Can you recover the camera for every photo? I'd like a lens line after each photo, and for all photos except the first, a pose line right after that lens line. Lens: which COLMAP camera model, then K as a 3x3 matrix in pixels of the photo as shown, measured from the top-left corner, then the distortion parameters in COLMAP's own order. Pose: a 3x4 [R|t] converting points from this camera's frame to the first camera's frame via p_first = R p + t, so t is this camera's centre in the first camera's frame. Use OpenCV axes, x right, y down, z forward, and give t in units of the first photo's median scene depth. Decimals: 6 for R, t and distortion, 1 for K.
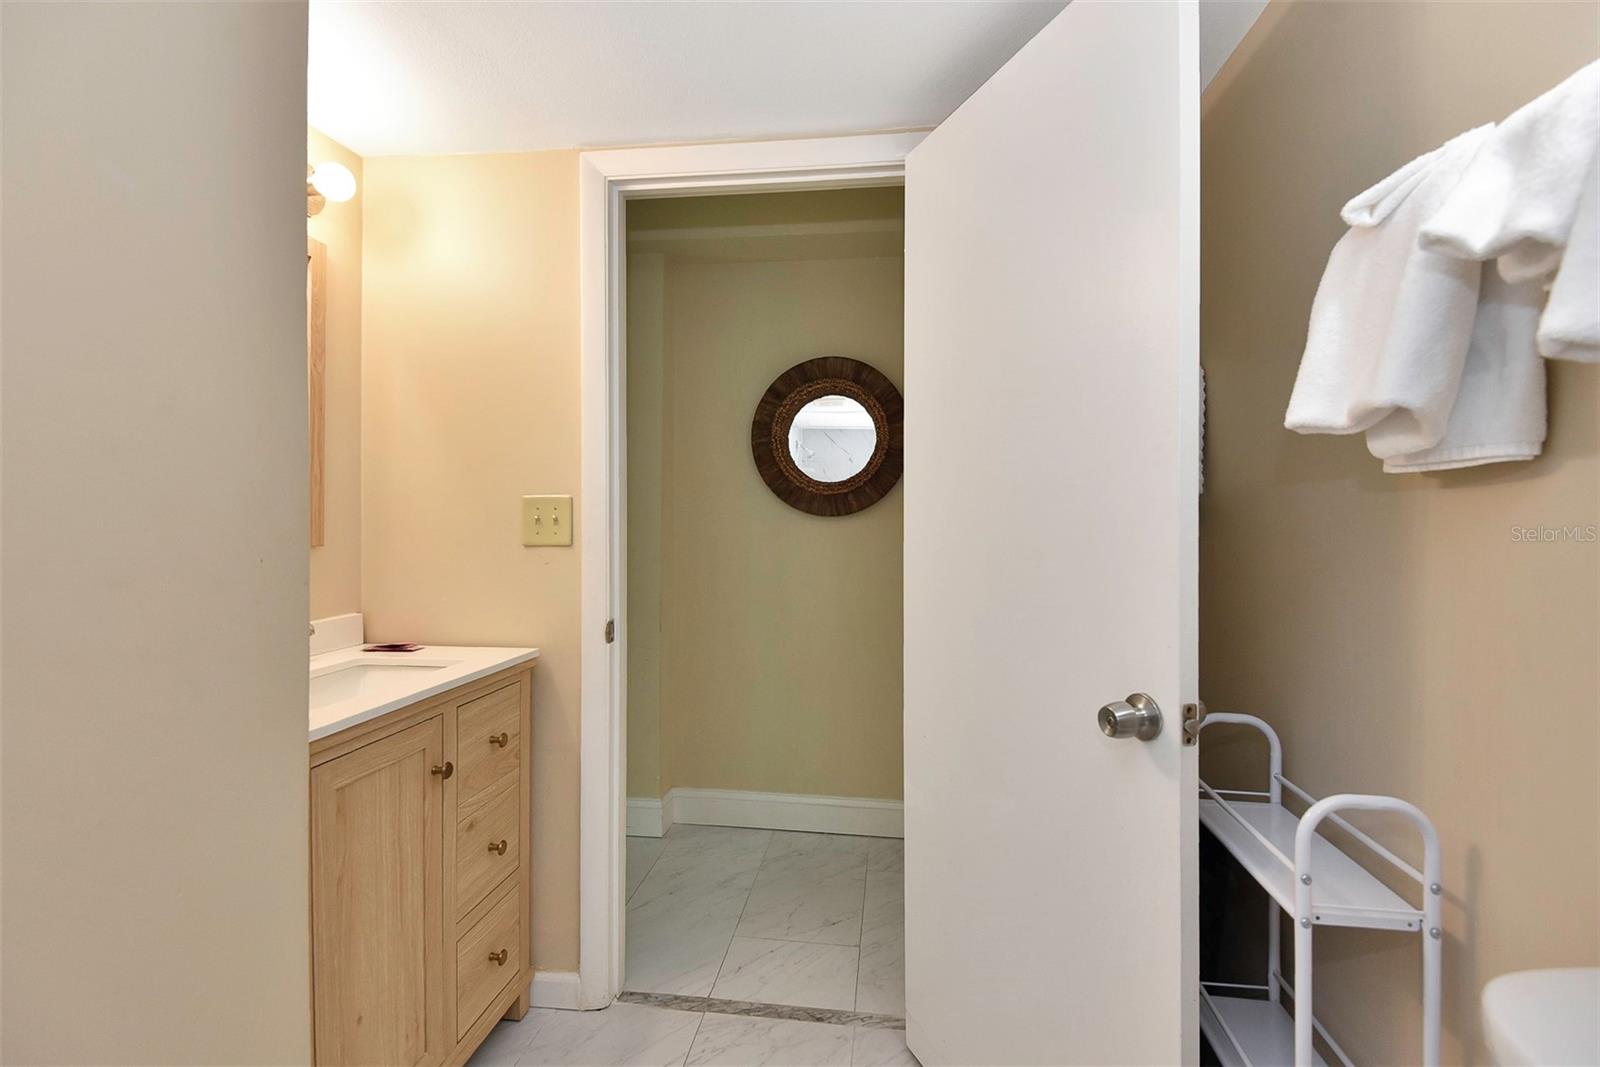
lens RADIAL K [[749.5, 0, 800.0], [0, 749.5, 533.5], [0, 0, 1]] dist [-0.000198, -0.000069]
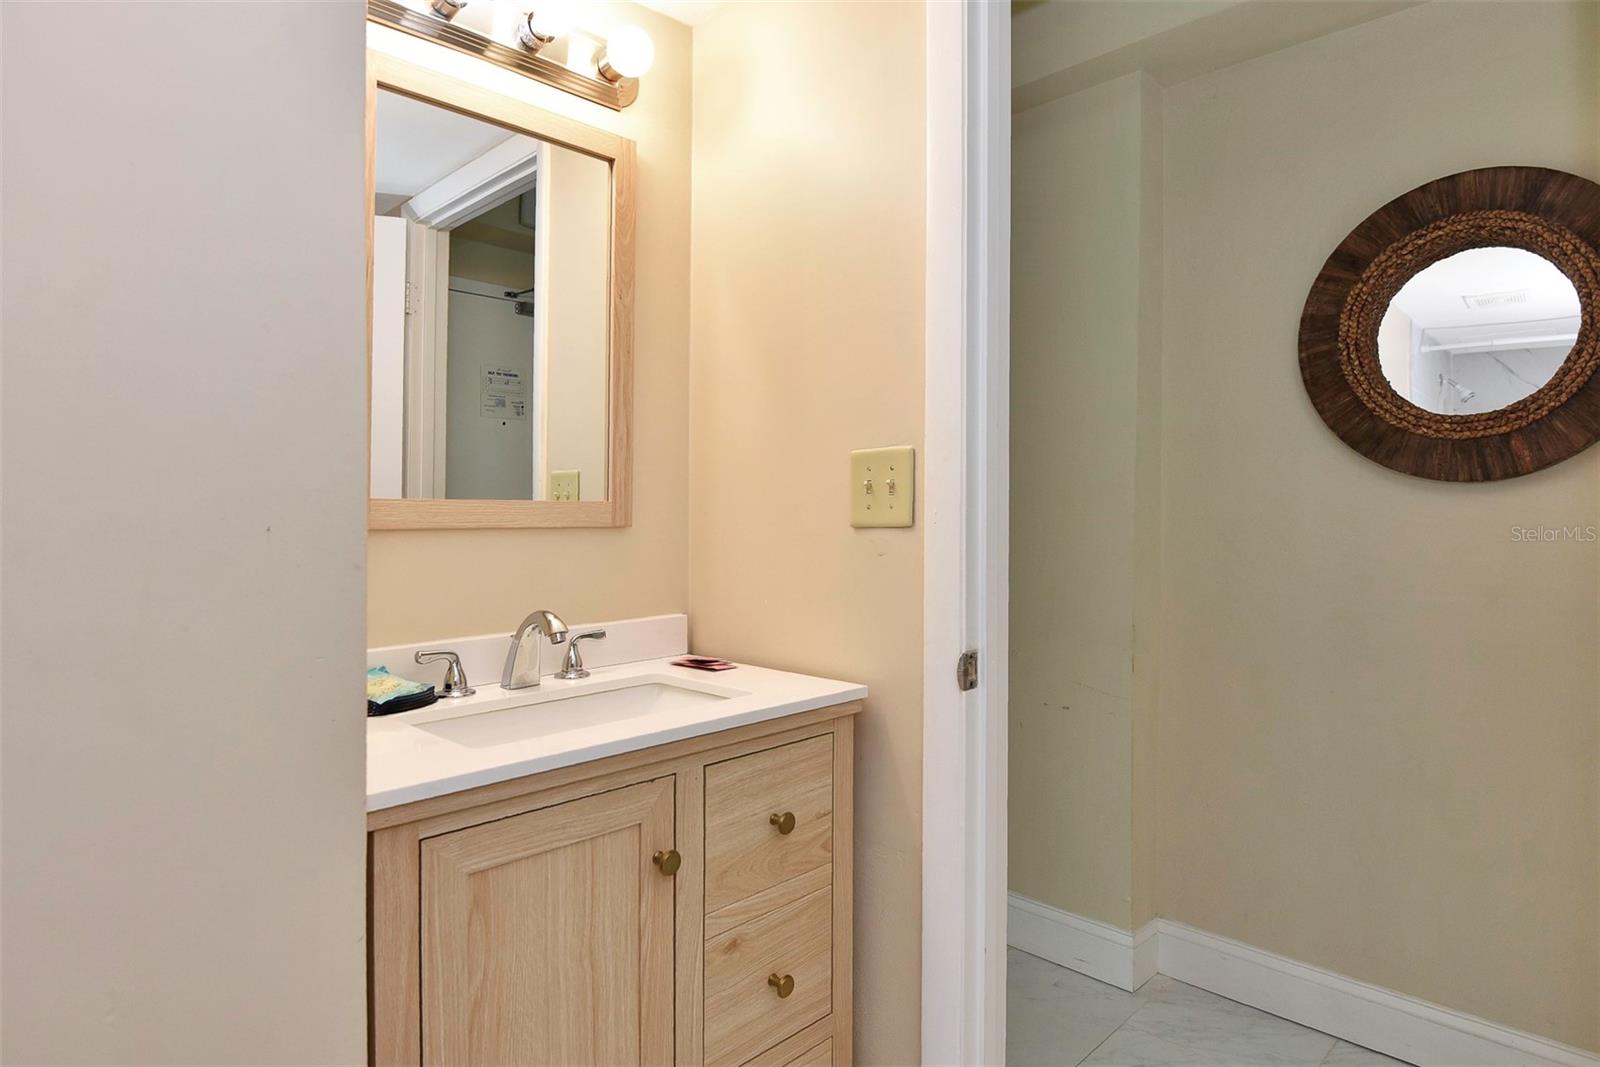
lens RADIAL K [[893.3, 0, 800.0], [0, 893.3, 533.5], [0, 0, 1]] dist [-0.000306, -0.018186]
pose [[0.793048, 0.008922, -0.609094, 0.075473], [-0.004052, 0.999948, 0.009371, 0.015145], [0.609146, -0.004964, 0.793043, 0.357773]]
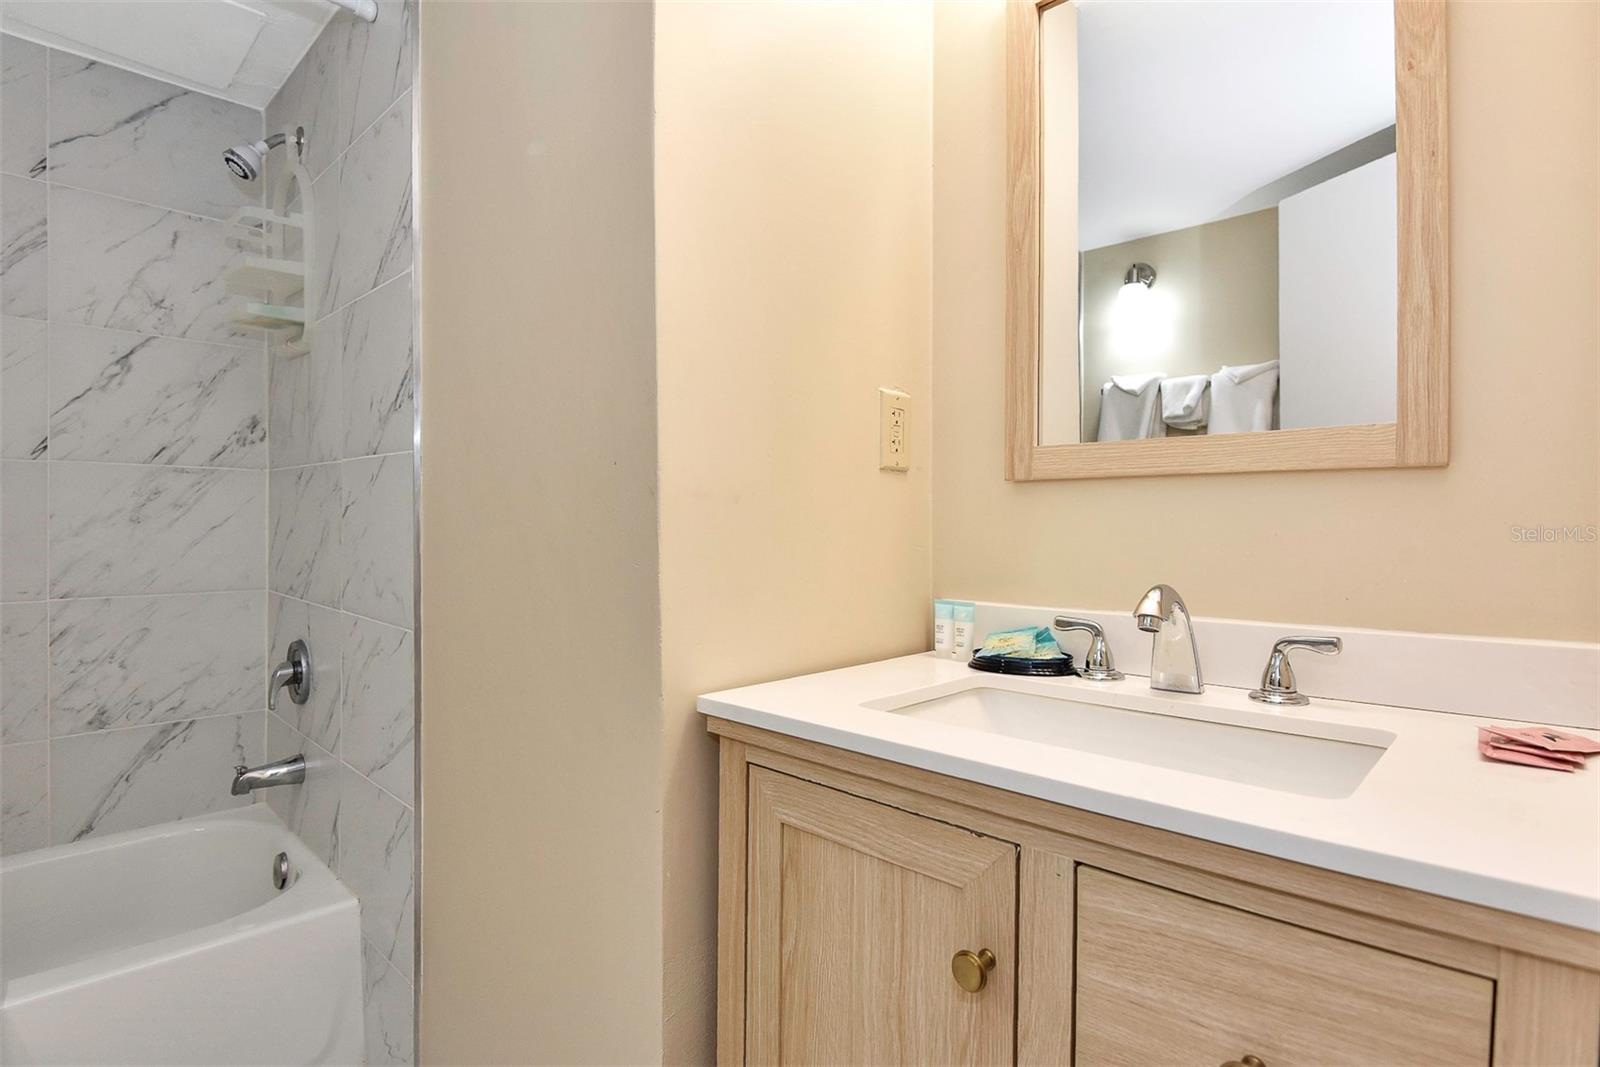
lens RADIAL K [[825.3, 0, 803.3], [0, 825.3, 508.0], [0, 0, 1]] dist [0.000382, -0.018837]
pose [[-0.592481, -0.010133, -0.805520, -0.032462], [-0.012884, 0.999912, -0.003102, 0.047196], [0.805481, 0.008540, -0.592560, 0.952944]]
